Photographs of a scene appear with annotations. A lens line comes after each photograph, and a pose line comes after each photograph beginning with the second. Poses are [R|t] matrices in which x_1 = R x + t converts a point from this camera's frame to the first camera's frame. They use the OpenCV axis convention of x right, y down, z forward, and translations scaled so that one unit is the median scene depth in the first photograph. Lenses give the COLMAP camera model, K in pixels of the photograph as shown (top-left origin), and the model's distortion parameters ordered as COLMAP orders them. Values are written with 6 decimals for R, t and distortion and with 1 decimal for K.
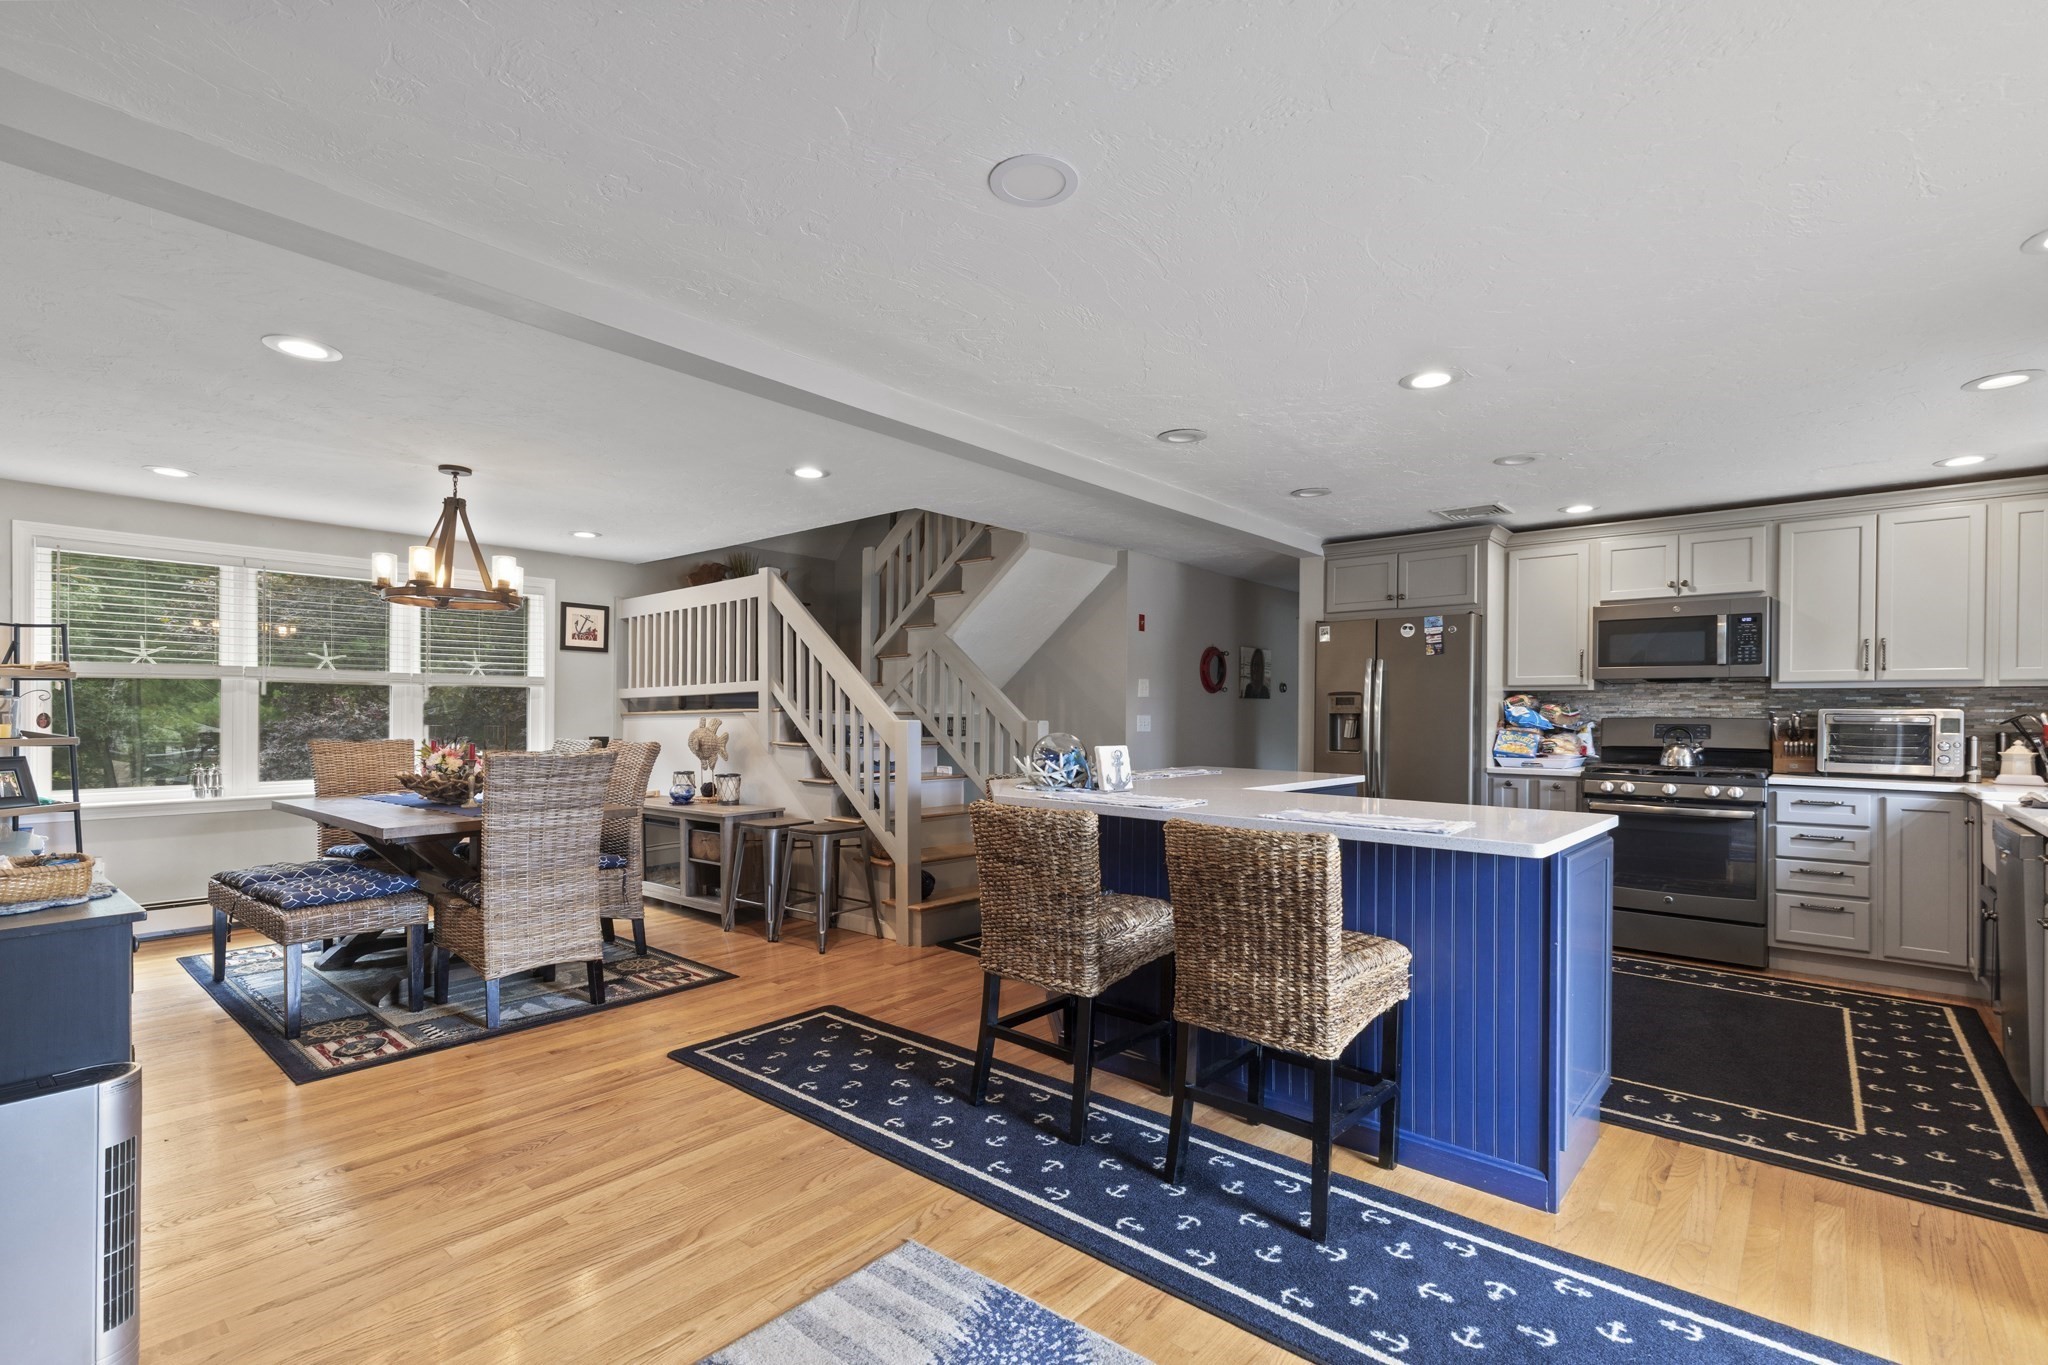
lens RADIAL K [[916.9, 0, 1029.6], [0, 916.9, 694.5], [0, 0, 1]] dist [0.004363, -0.000018]
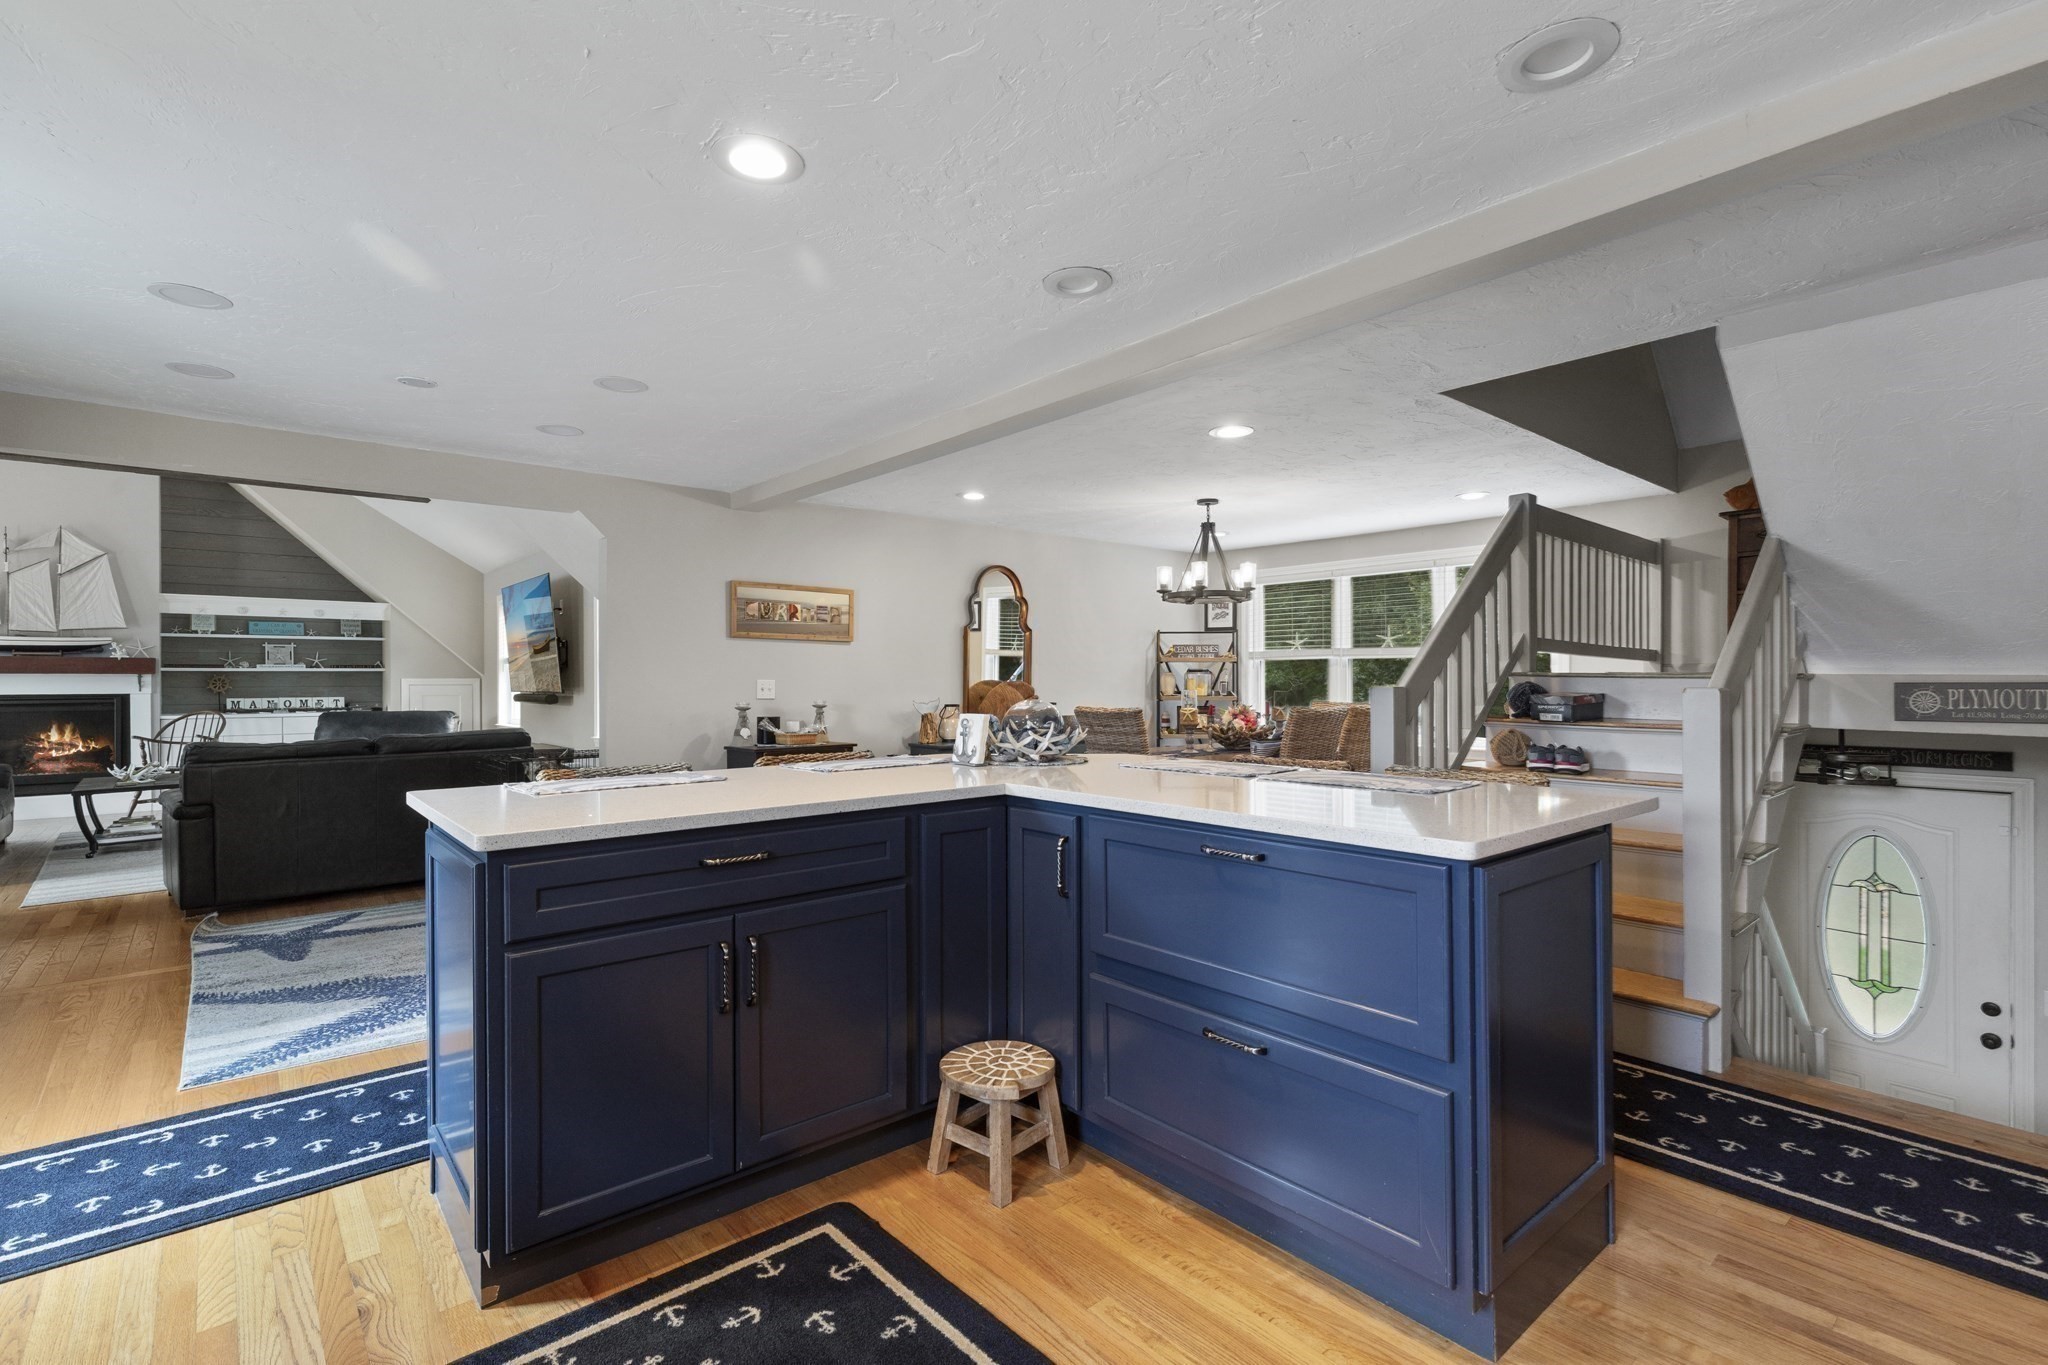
lens RADIAL K [[932.9, 0, 1024.0], [0, 932.9, 682.5], [0, 0, 1]] dist [0.001593, 0.000094]
pose [[-0.156911, 0.008950, -0.987572, 0.767722], [0.007352, 0.999942, 0.007894, 0.009836], [0.987585, -0.006022, -0.156968, 0.945622]]
